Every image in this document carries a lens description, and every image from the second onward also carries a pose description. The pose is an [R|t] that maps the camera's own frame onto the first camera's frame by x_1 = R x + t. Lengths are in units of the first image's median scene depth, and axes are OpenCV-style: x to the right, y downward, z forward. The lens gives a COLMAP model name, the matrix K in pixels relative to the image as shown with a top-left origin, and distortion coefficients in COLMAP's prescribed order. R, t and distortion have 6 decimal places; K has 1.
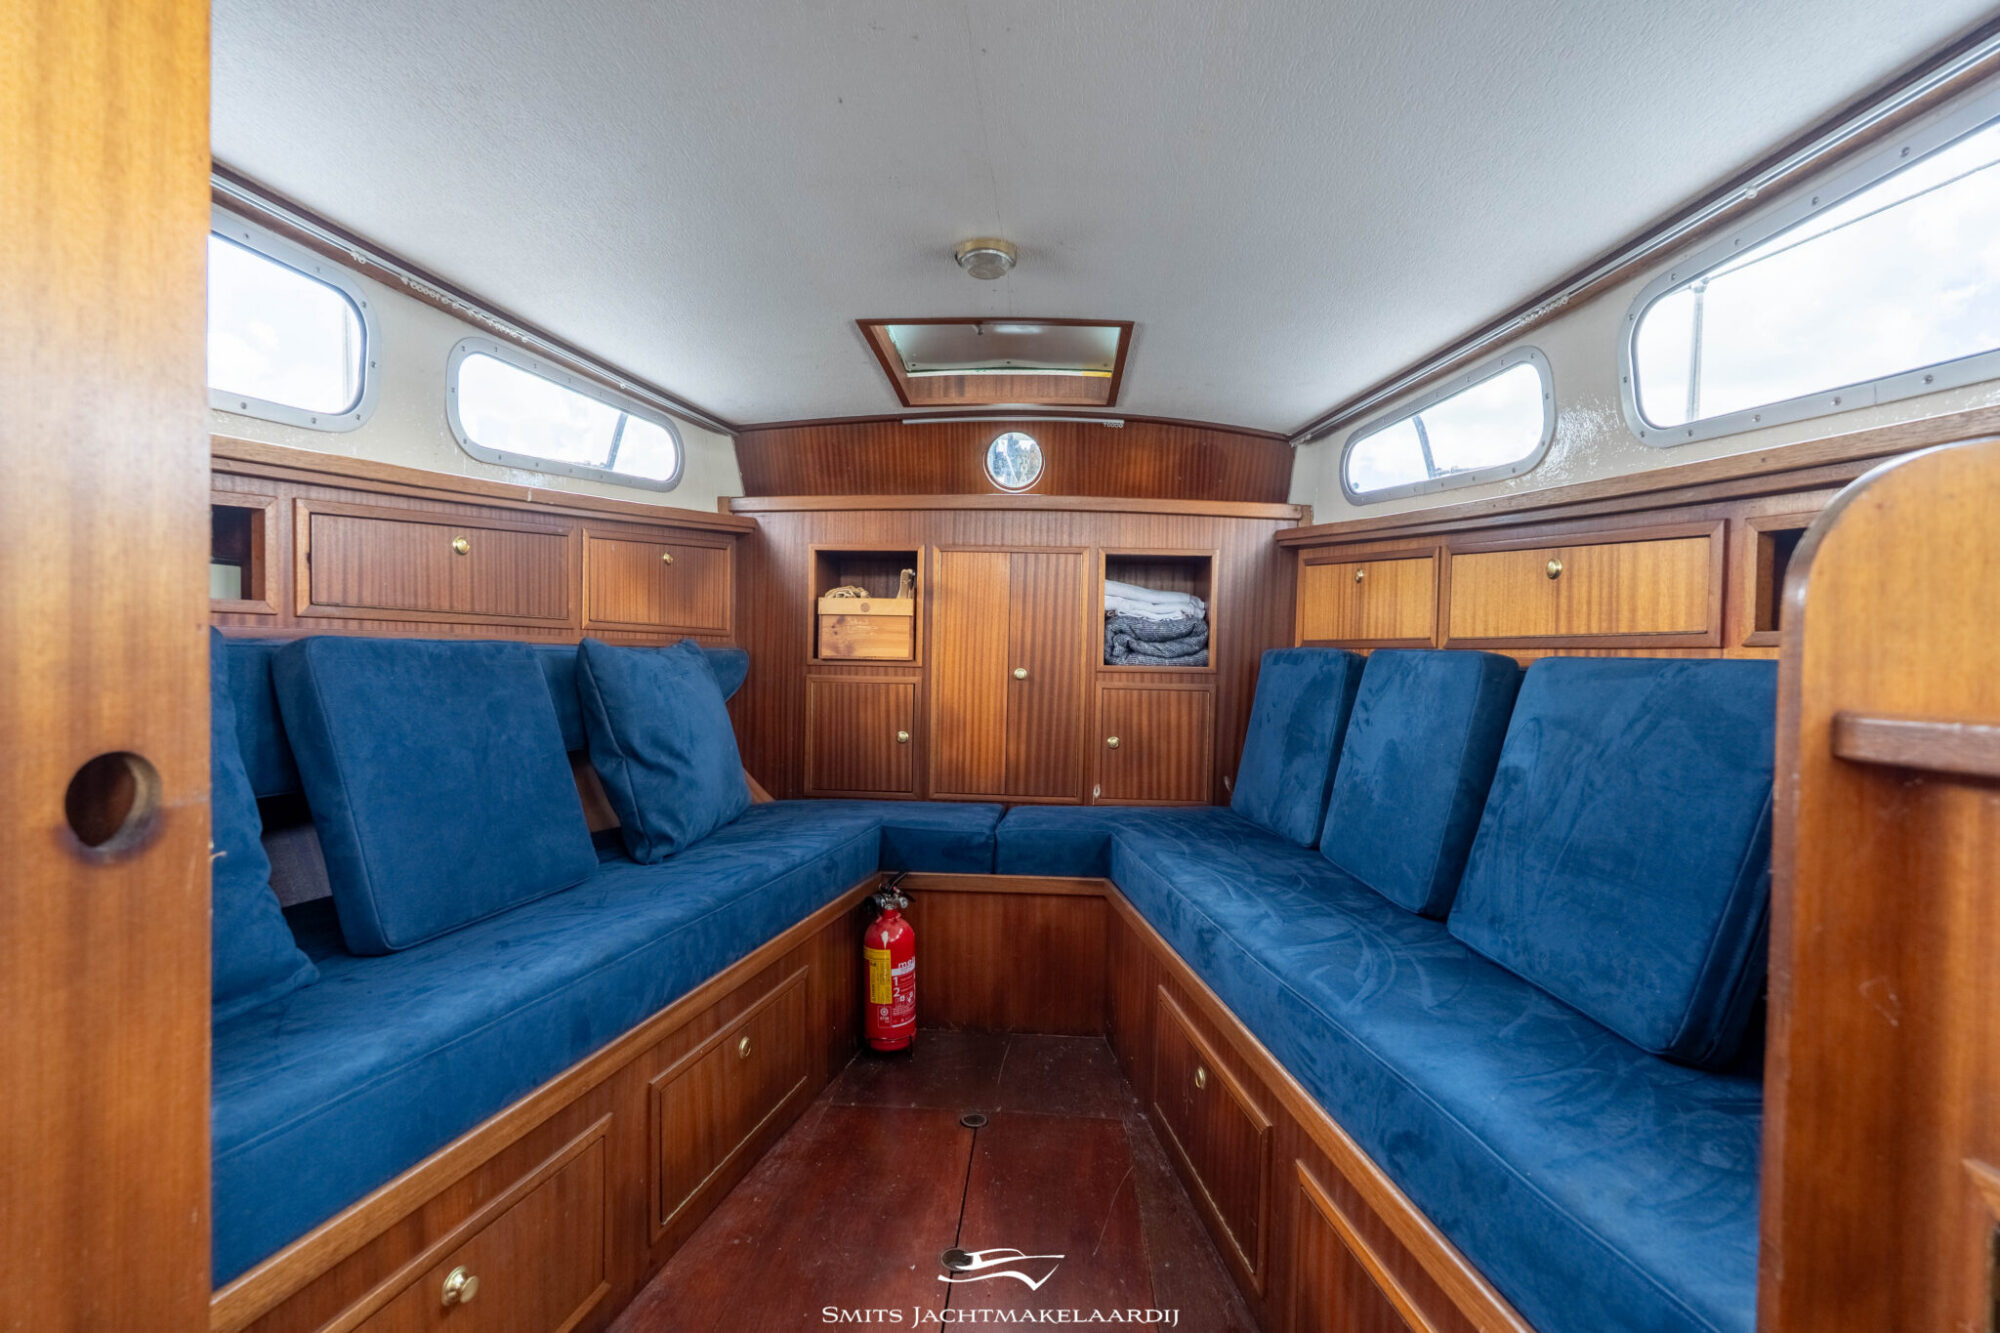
lens RADIAL K [[880.4, 0, 998.3], [0, 880.4, 668.0], [0, 0, 1]] dist [-0.003846, 0.000556]
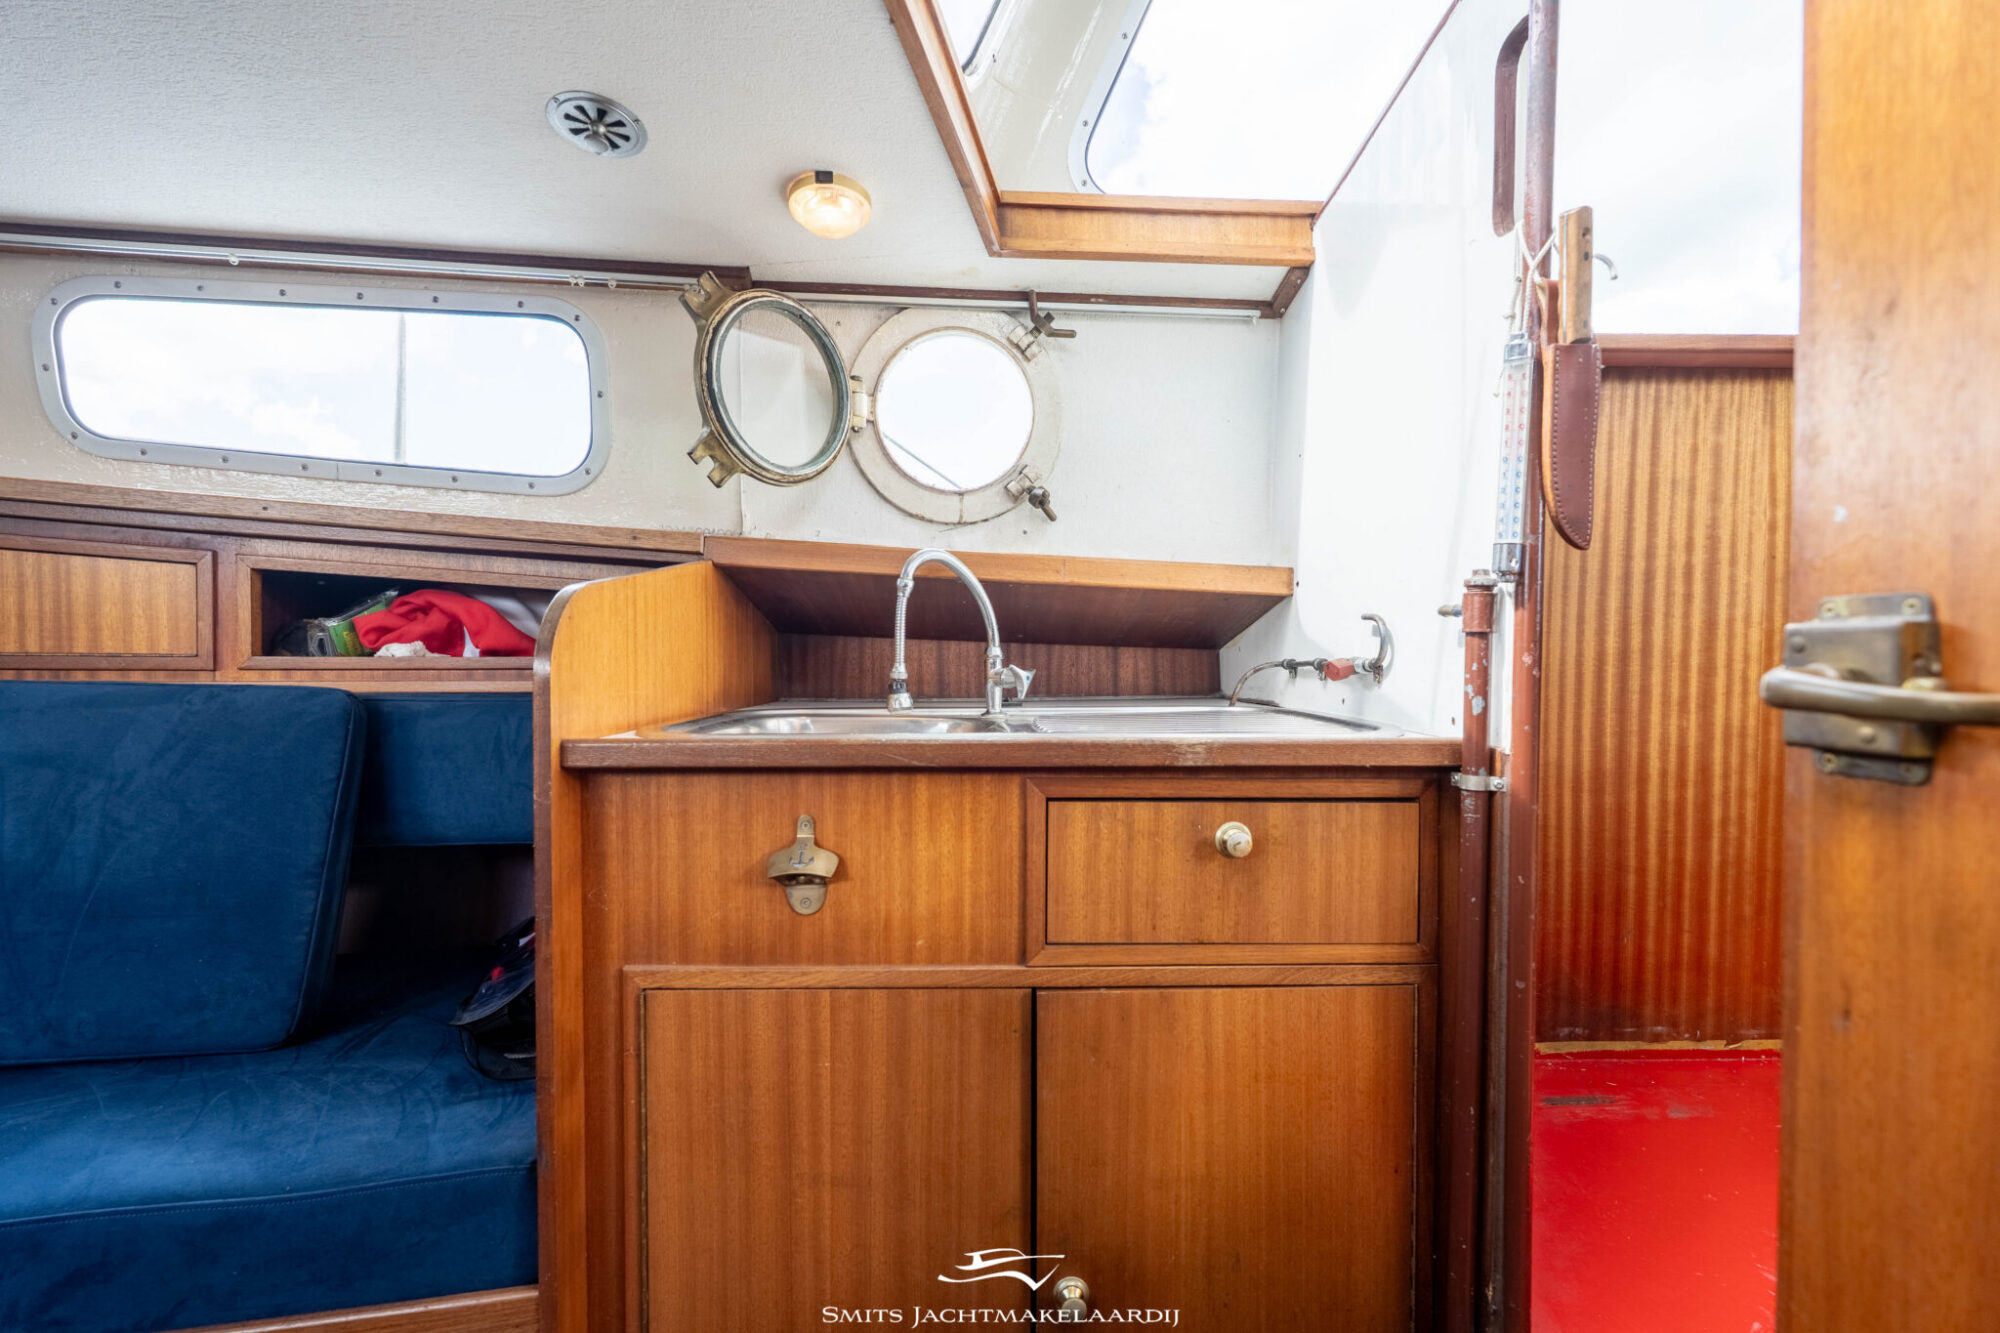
lens RADIAL K [[880.4, 0, 997.0], [0, 880.4, 666.8], [0, 0, 1]] dist [-0.003846, 0.000556]
pose [[-0.082927, -0.039483, 0.995773, -0.210971], [0.005532, 0.999181, 0.040079, -0.041917], [-0.996540, 0.008832, -0.082641, 0.084764]]
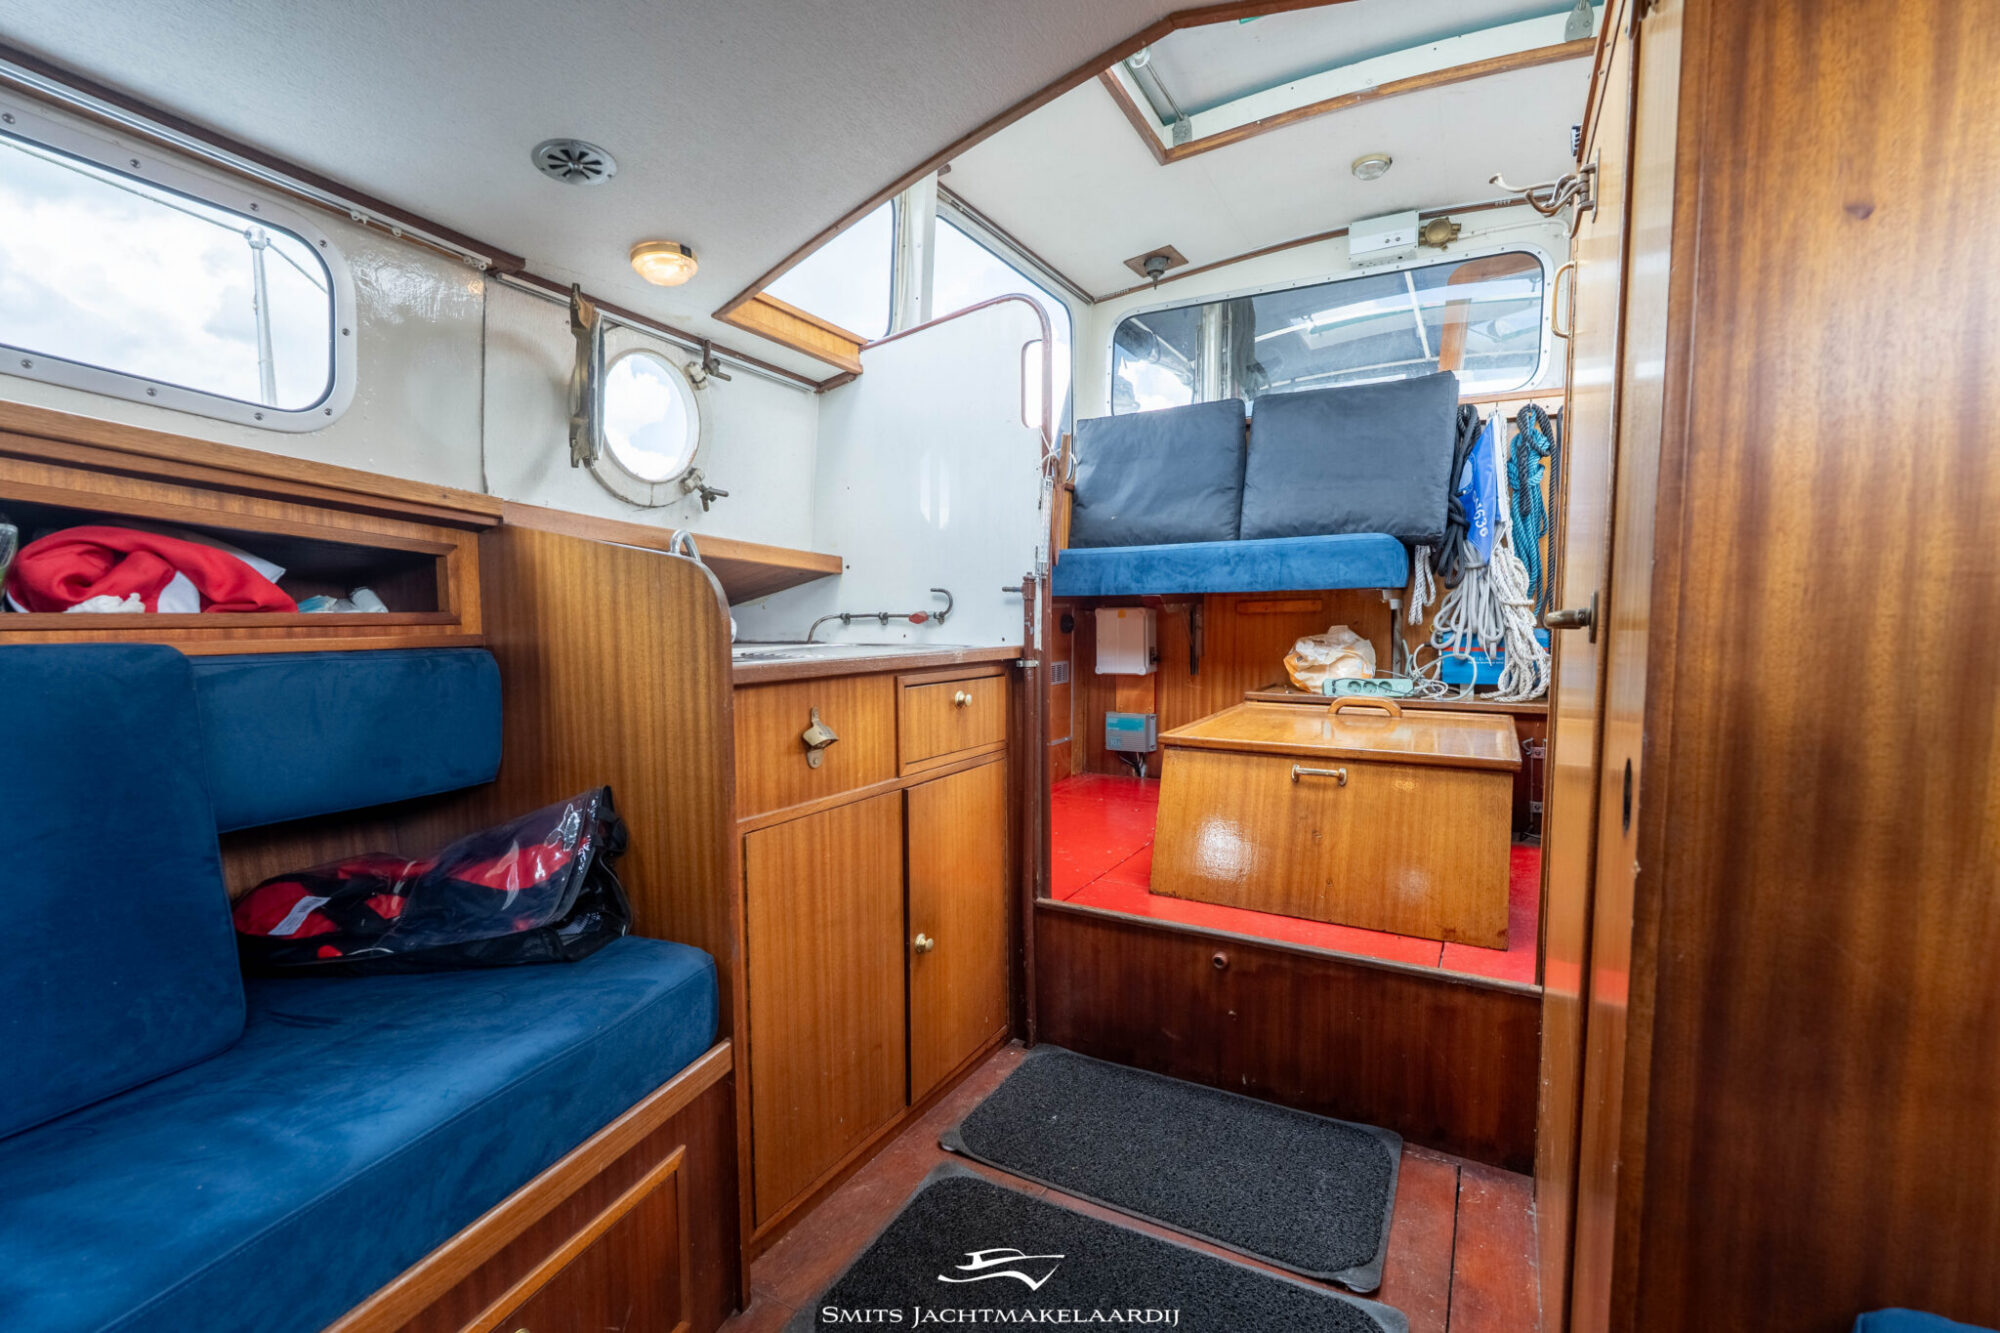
lens RADIAL K [[880.4, 0, 997.9], [0, 880.4, 667.4], [0, 0, 1]] dist [-0.003846, 0.000556]
pose [[-0.897174, -0.045808, 0.439295, -0.214370], [-0.012394, 0.996827, 0.078631, -0.040724], [-0.441503, 0.065101, -0.894895, 0.771959]]
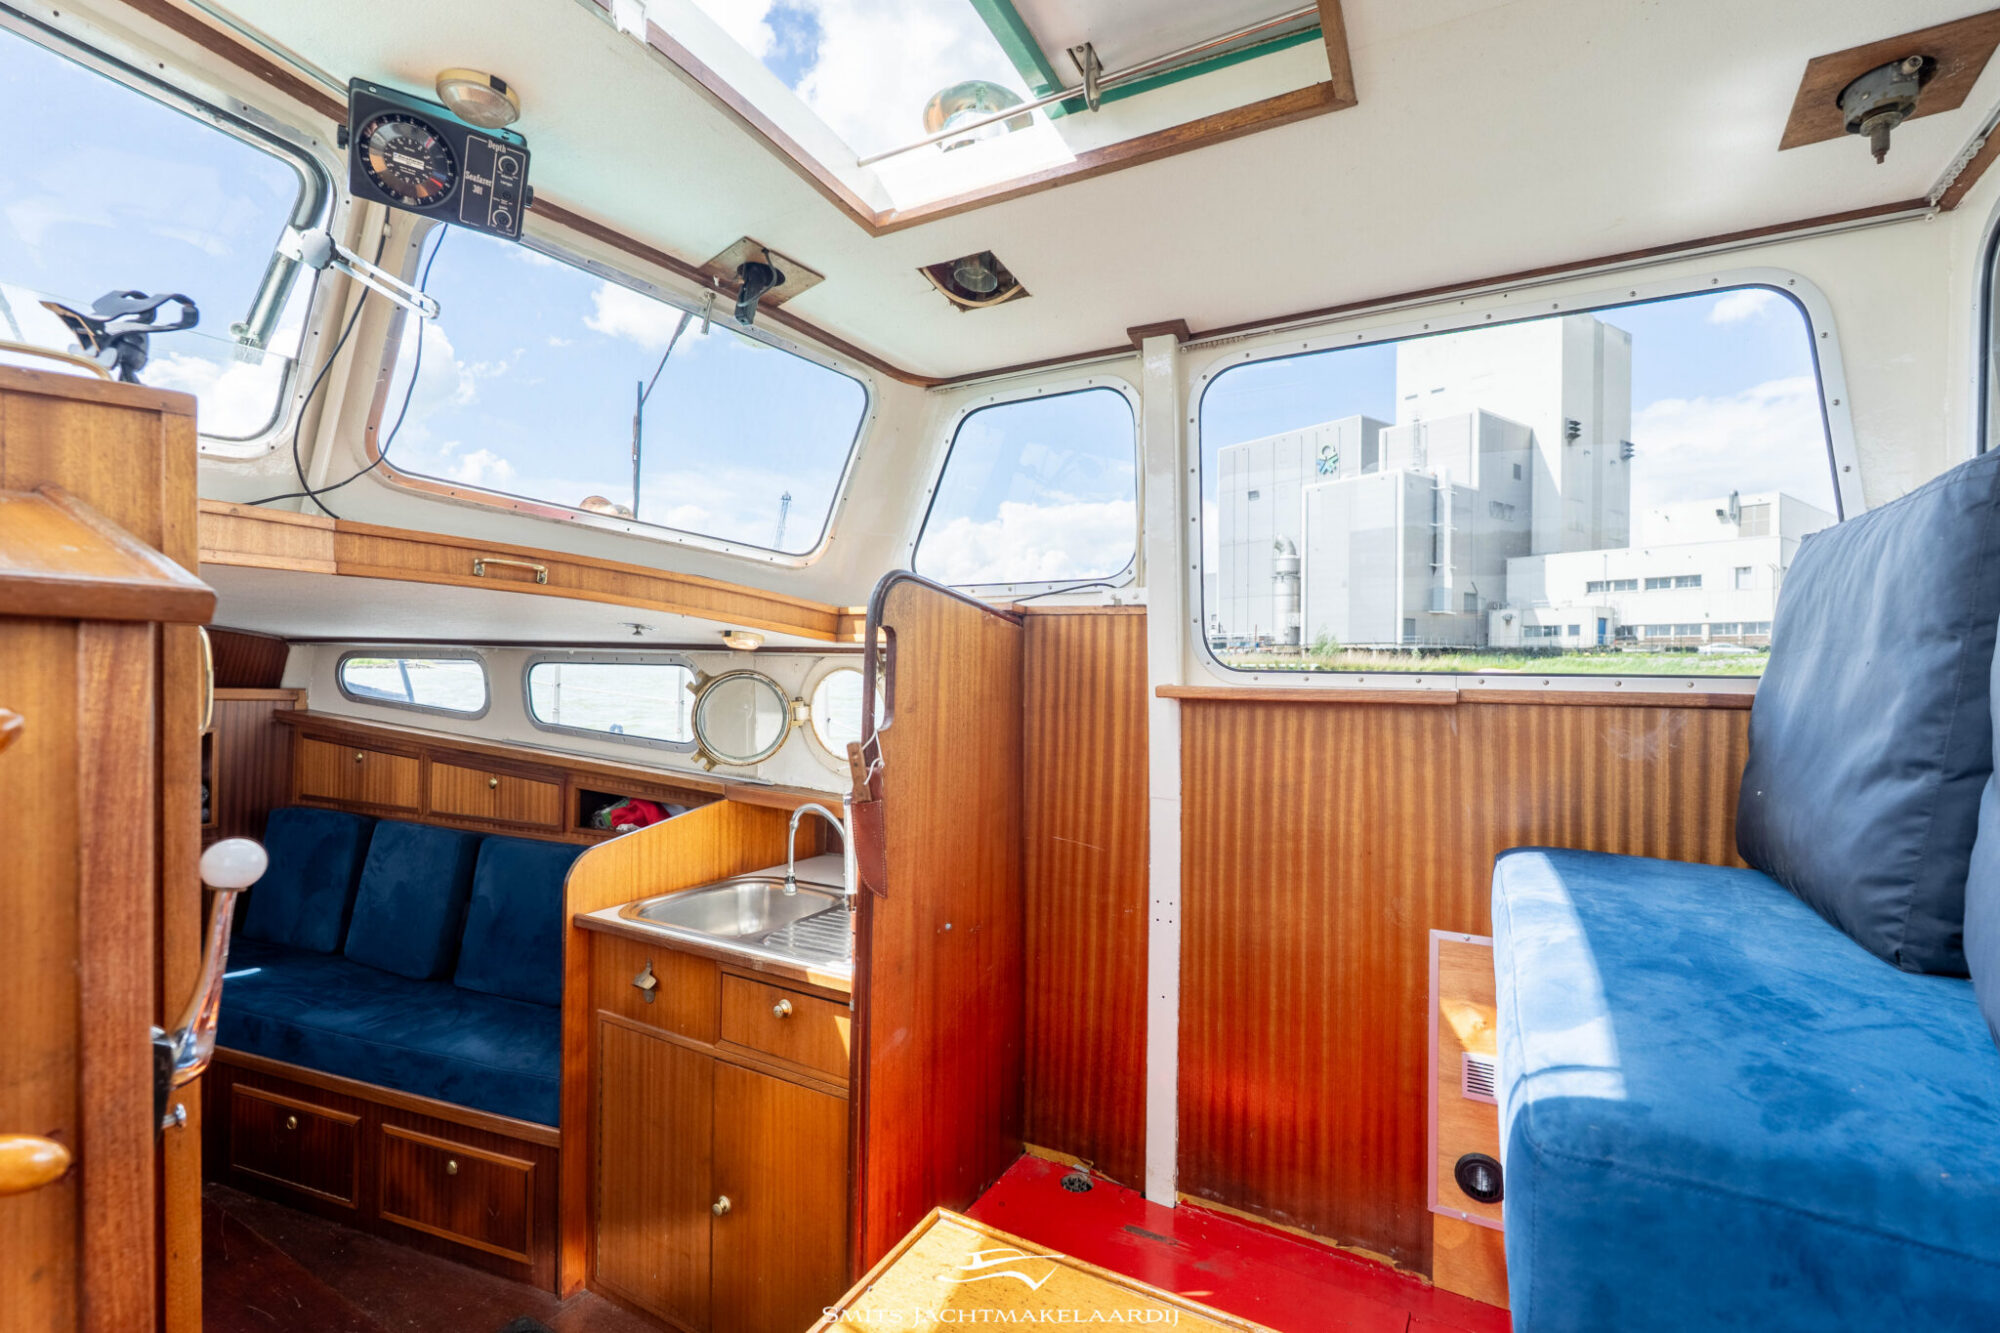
lens RADIAL K [[880.4, 0, 996.8], [0, 880.4, 668.9], [0, 0, 1]] dist [-0.003846, 0.000556]
pose [[0.440363, -0.011656, 0.897744, -0.524206], [0.004069, 0.999931, 0.010987, -0.316454], [-0.897811, -0.001186, 0.440380, -0.726254]]
